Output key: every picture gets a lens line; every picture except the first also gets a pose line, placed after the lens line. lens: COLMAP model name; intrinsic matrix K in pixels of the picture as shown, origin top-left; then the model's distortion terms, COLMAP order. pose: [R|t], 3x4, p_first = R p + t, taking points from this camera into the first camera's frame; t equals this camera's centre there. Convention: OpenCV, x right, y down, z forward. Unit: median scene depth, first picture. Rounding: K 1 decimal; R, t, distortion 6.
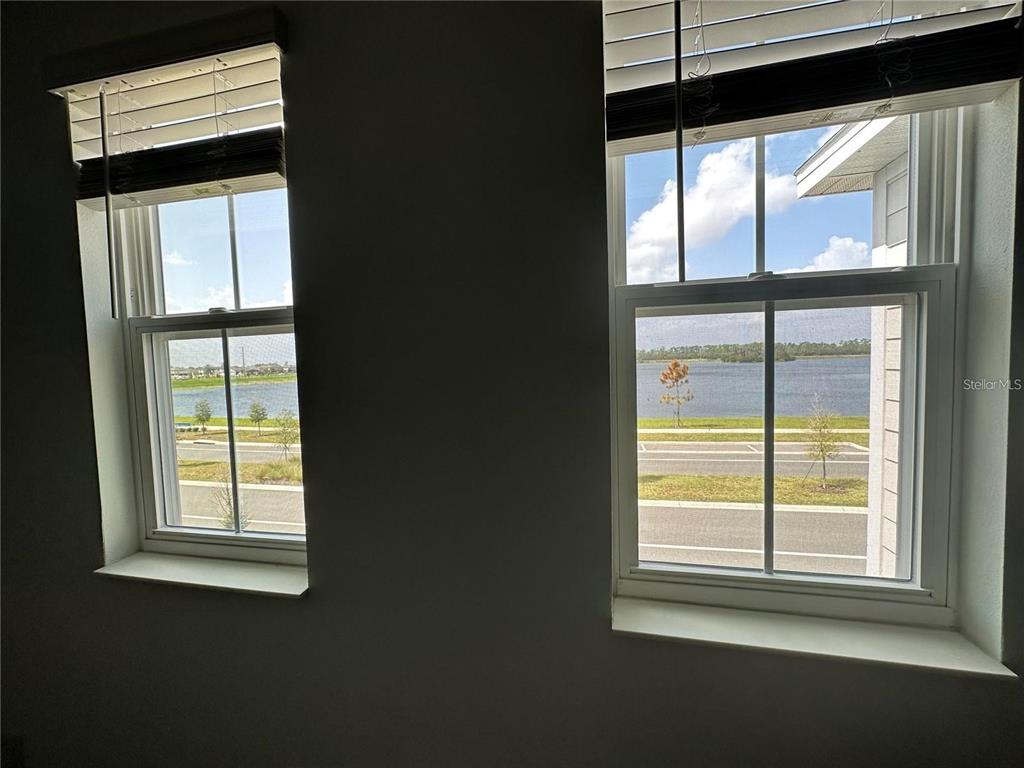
lens RADIAL K [[404.8, 0, 512.0], [0, 404.8, 384.0], [0, 0, 1]] dist [-0.000070, -0.000051]
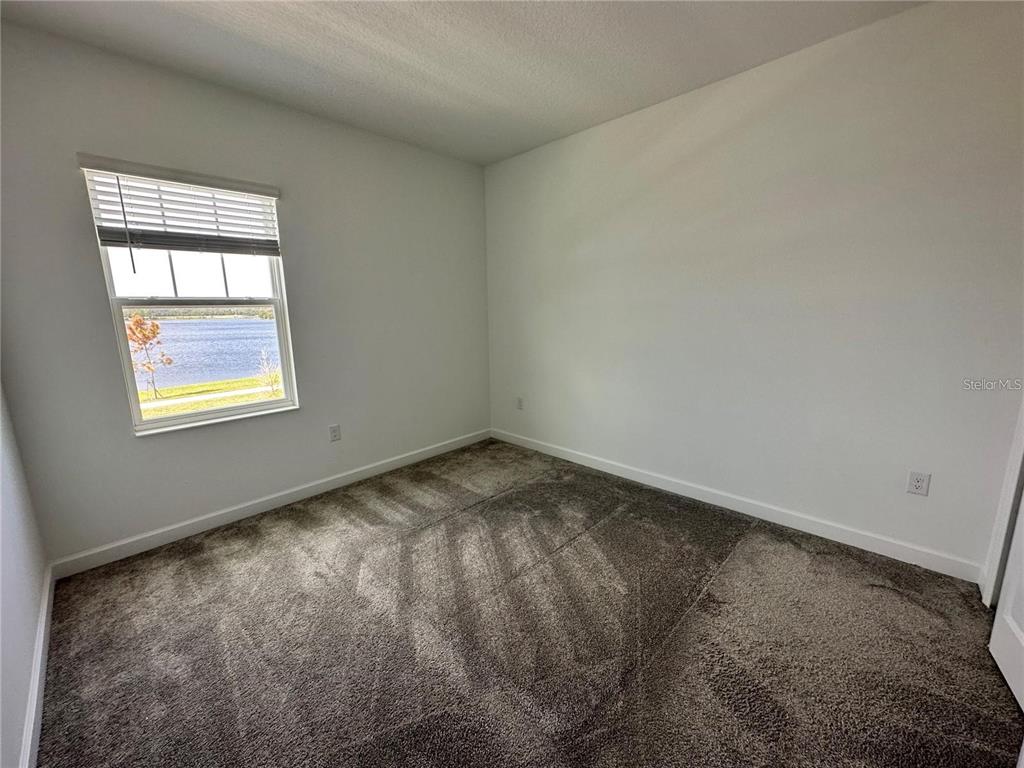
lens RADIAL K [[404.8, 0, 512.0], [0, 404.8, 384.0], [0, 0, 1]] dist [-0.000070, -0.000051]
pose [[0.432645, -0.152296, 0.888608, -0.065047], [0.057510, 0.988284, 0.141379, 0.006254], [-0.899728, -0.010064, 0.436335, -0.156924]]
